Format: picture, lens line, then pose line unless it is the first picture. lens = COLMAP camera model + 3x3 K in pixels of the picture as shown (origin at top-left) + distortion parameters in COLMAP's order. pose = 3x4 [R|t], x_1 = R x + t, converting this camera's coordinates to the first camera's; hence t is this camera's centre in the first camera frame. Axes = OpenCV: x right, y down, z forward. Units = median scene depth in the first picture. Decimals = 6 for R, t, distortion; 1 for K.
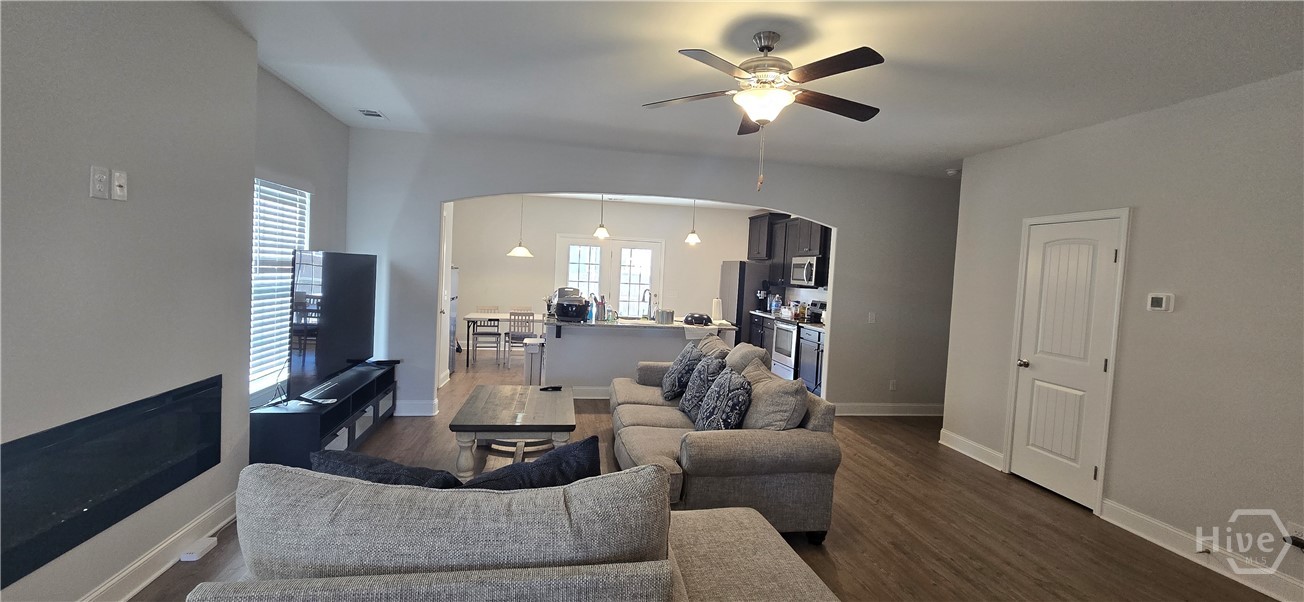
lens RADIAL K [[535.1, 0, 654.0], [0, 535.1, 299.5], [0, 0, 1]] dist [-0.006147, 0.000651]
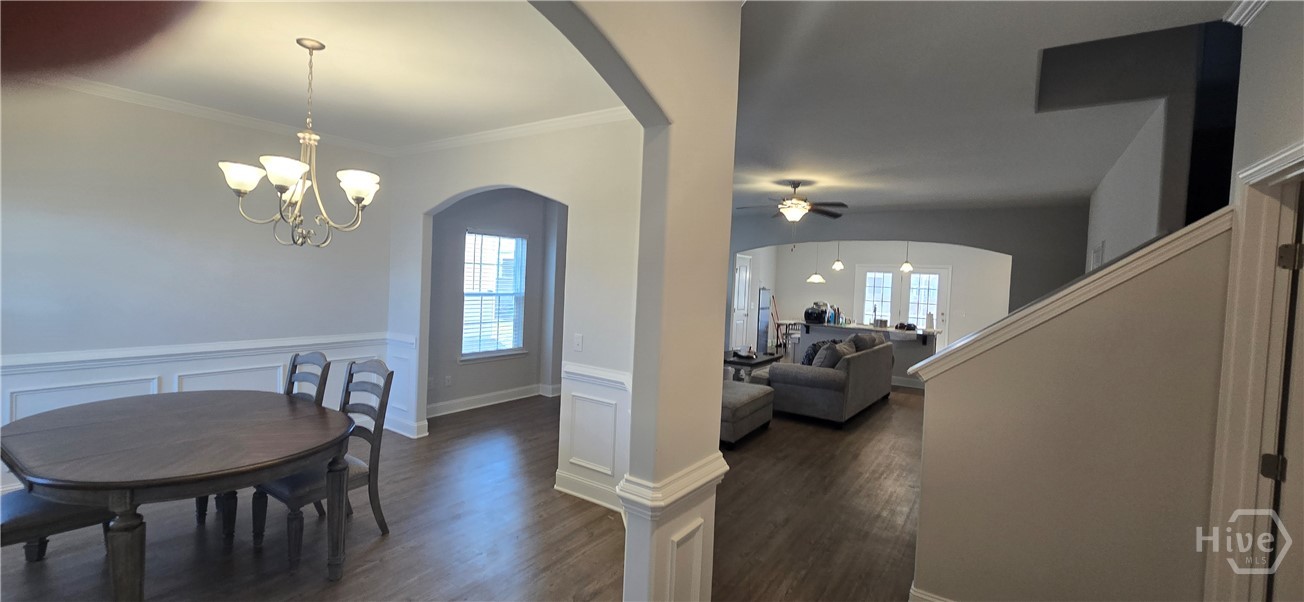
lens RADIAL K [[535.1, 0, 650.4], [0, 535.1, 296.9], [0, 0, 1]] dist [-0.006147, 0.000651]
pose [[0.722478, 0.011801, -0.691293, 0.557279], [-0.047749, 0.998319, -0.032860, 0.037839], [0.689743, 0.056749, 0.721827, -0.434056]]
